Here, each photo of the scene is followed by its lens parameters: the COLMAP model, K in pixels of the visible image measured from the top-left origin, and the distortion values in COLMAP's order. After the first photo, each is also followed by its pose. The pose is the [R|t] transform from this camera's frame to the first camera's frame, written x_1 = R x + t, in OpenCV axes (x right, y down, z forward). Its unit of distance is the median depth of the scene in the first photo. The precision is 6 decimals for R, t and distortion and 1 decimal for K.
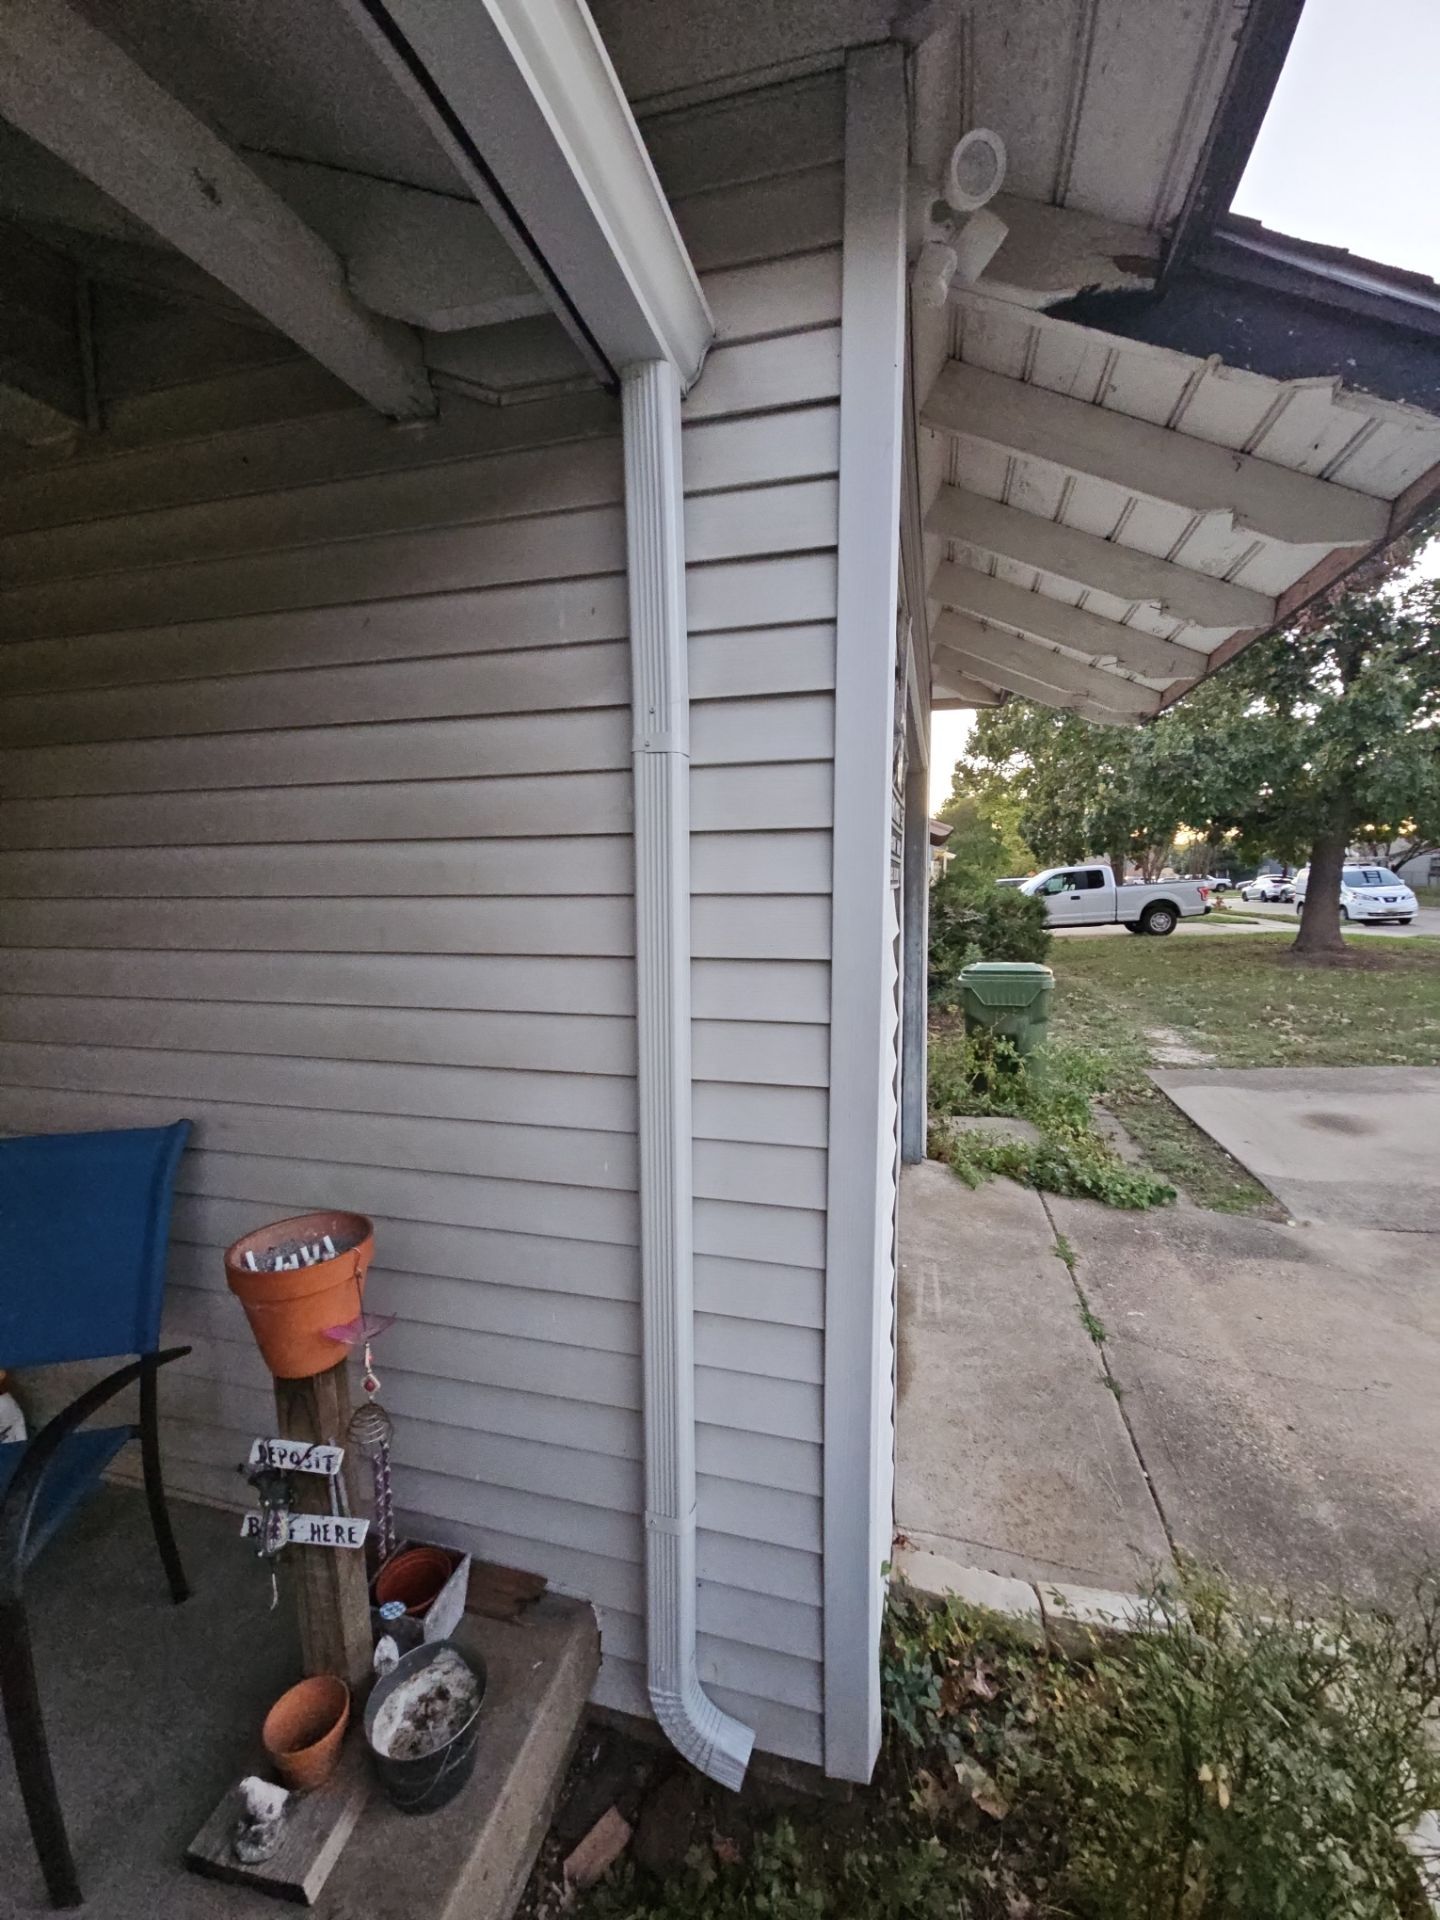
lens RADIAL K [[783.4, 0, 723.7], [0, 783.4, 965.2], [0, 0, 1]] dist [0.001321, 0.000090]
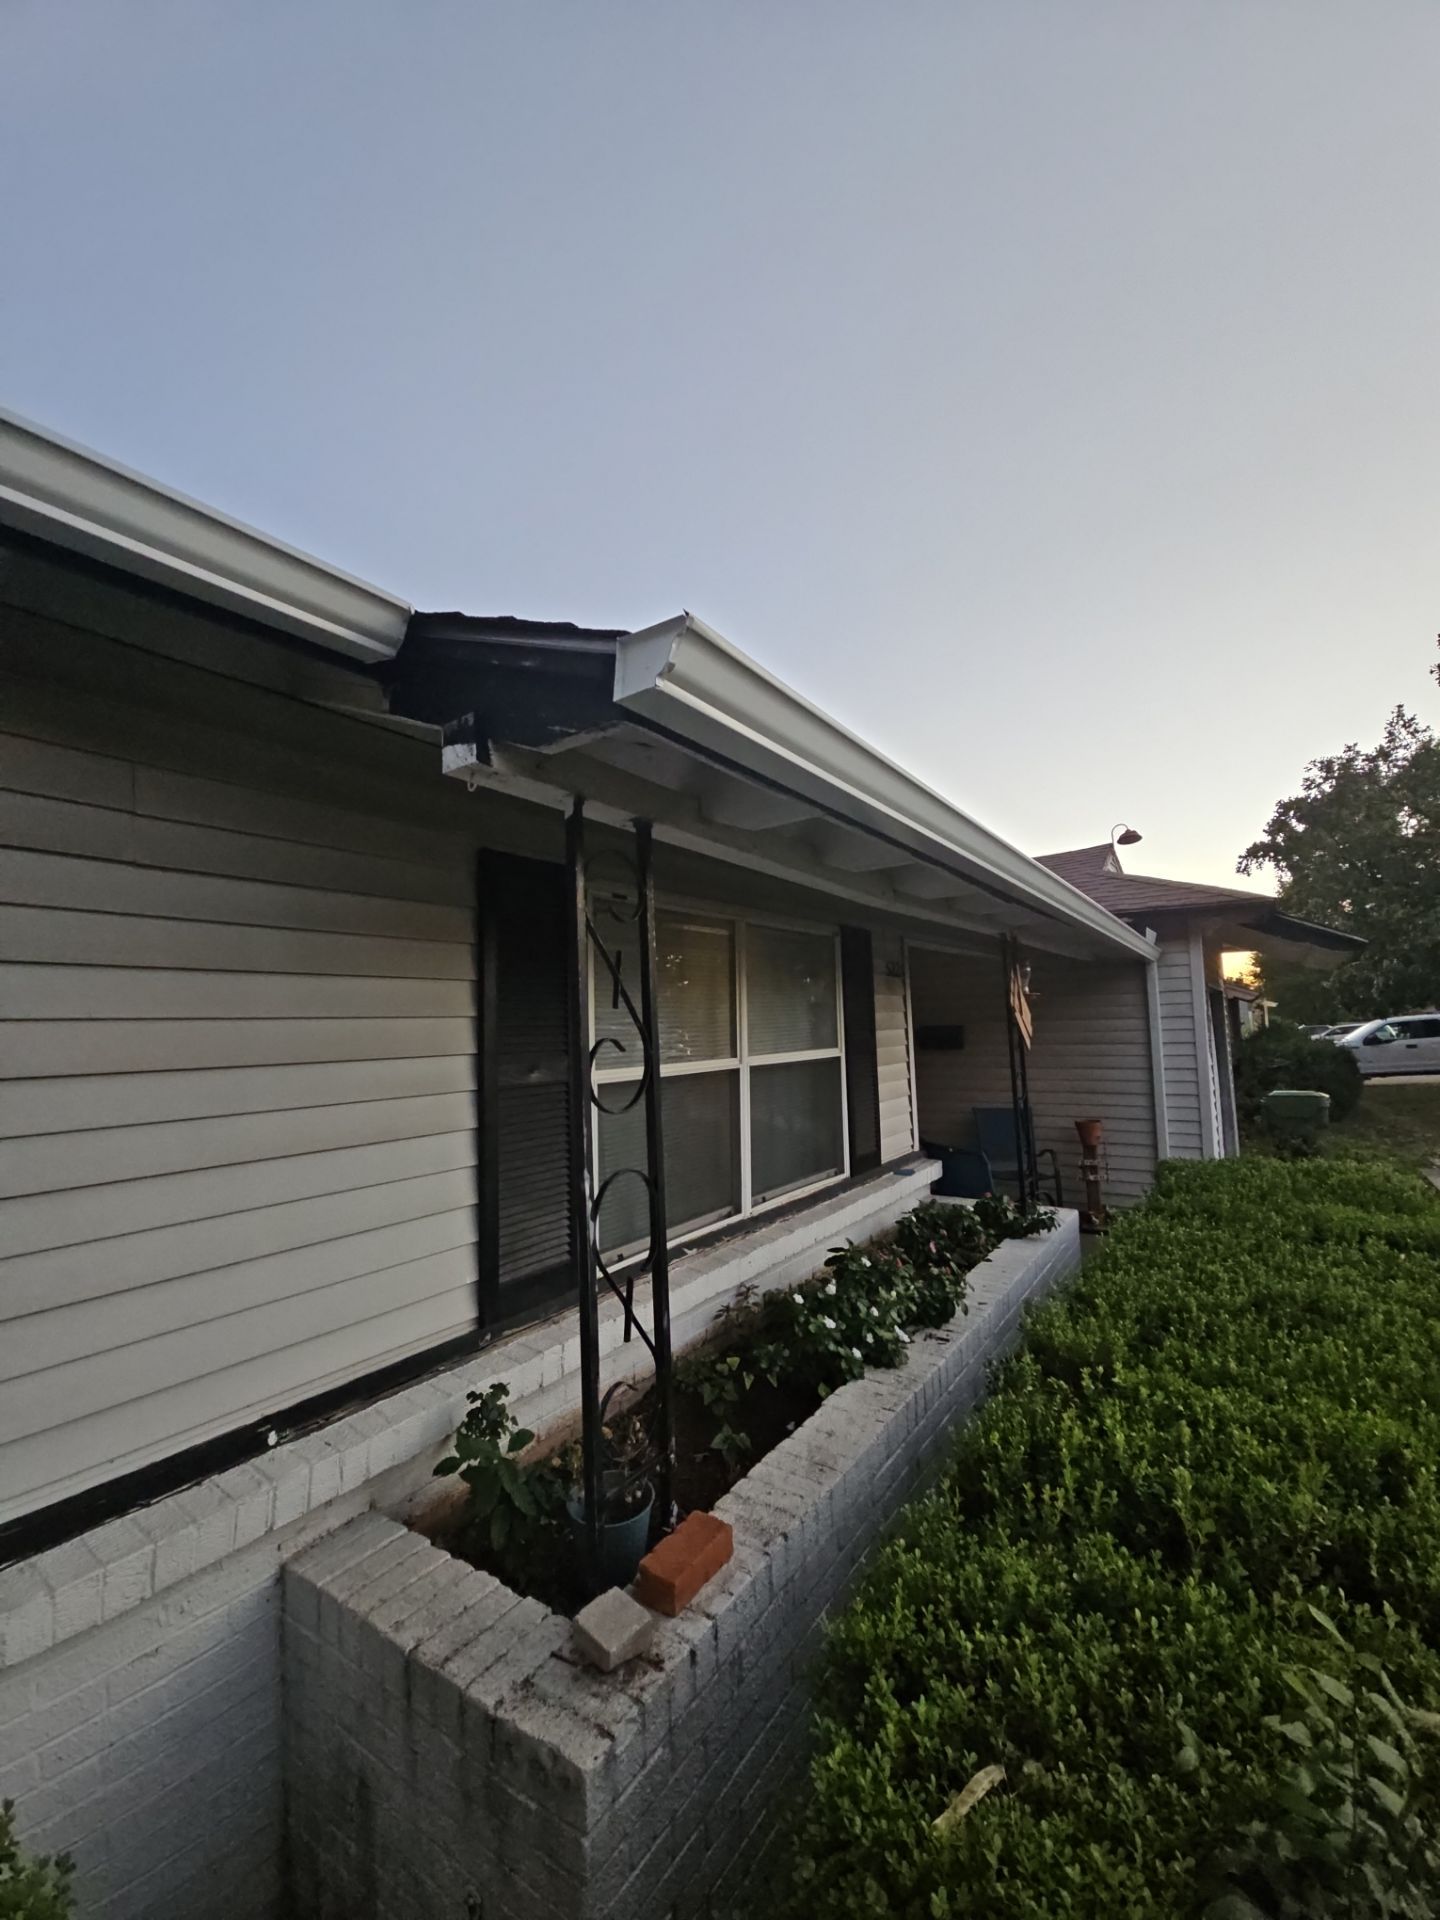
lens RADIAL K [[783.4, 0, 718.9], [0, 783.4, 964.8], [0, 0, 1]] dist [0.001321, 0.000090]
pose [[0.941685, -0.040949, -0.333996, -0.123215], [-0.023056, 0.982383, -0.185448, 0.040816], [0.335706, 0.182334, 0.924151, -0.561799]]
